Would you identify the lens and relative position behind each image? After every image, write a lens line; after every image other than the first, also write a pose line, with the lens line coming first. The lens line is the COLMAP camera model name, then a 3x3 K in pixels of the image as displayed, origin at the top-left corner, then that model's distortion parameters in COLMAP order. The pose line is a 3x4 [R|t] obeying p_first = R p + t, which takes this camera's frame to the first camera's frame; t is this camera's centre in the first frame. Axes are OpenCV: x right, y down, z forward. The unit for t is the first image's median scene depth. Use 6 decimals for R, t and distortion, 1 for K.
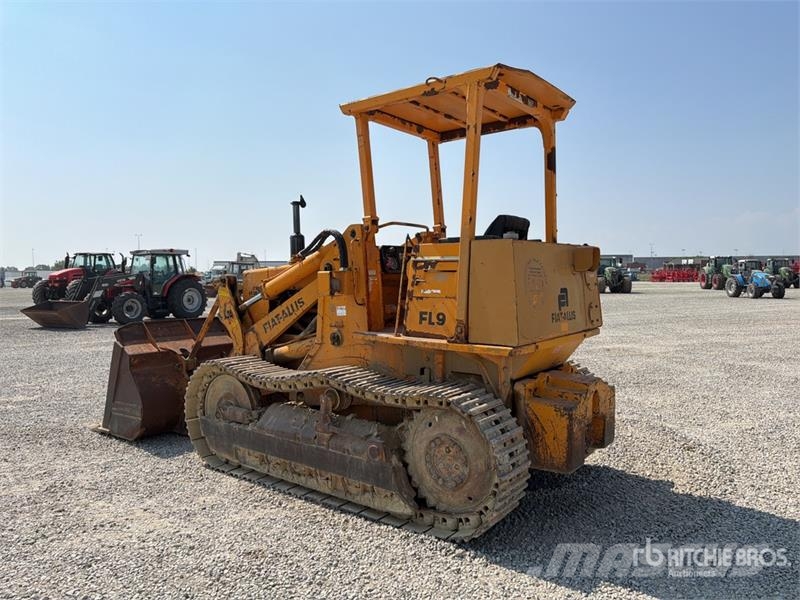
lens RADIAL K [[573.8, 0, 394.1], [0, 573.8, 301.5], [0, 0, 1]] dist [0.020793, -0.023046]
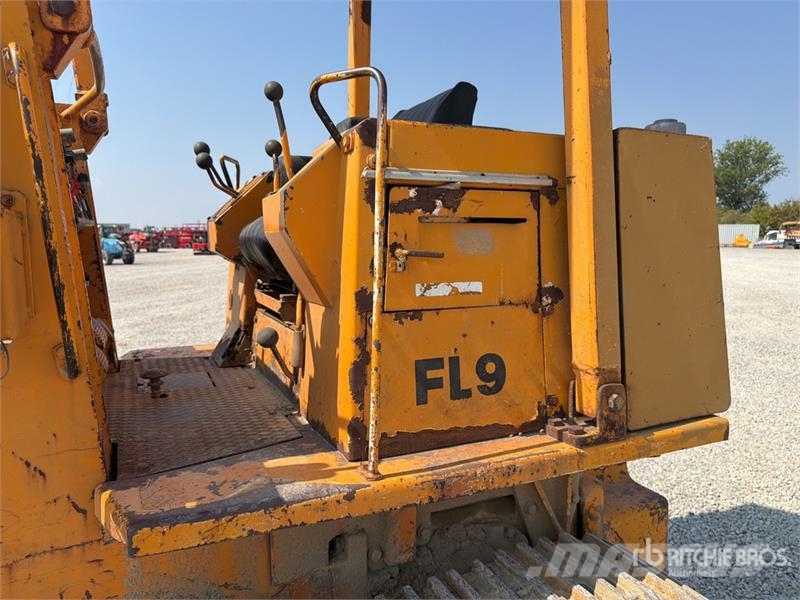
lens RADIAL K [[573.8, 0, 394.1], [0, 573.8, 301.5], [0, 0, 1]] dist [0.020793, -0.023046]
pose [[0.464779, -0.099032, 0.879871, -0.147392], [0.049009, 0.995079, 0.086111, -0.026380], [-0.884069, 0.003099, 0.467346, 0.618662]]
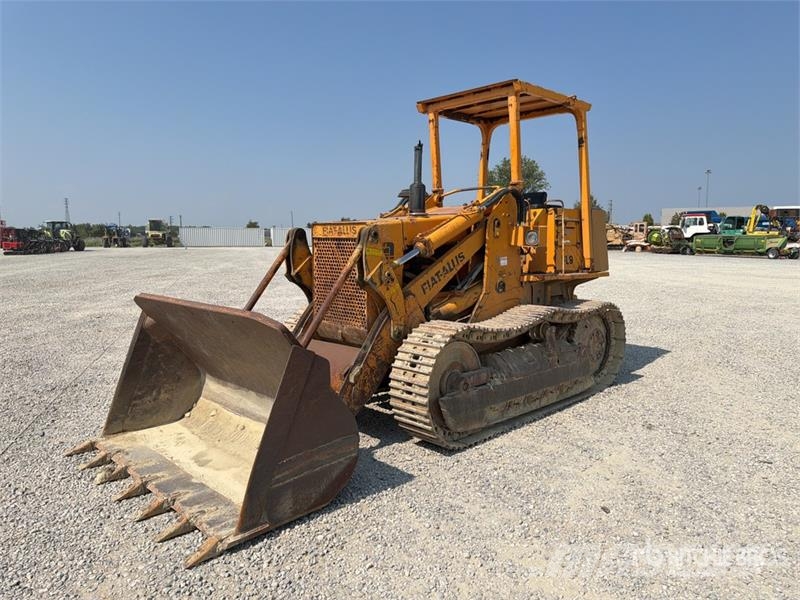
lens RADIAL K [[573.8, 0, 394.1], [0, 573.8, 301.5], [0, 0, 1]] dist [0.020793, -0.023046]
pose [[0.142444, -0.105657, 0.984147, -1.026225], [0.046838, 0.993892, 0.099924, -0.023078], [-0.988694, 0.031862, 0.146523, 0.852839]]
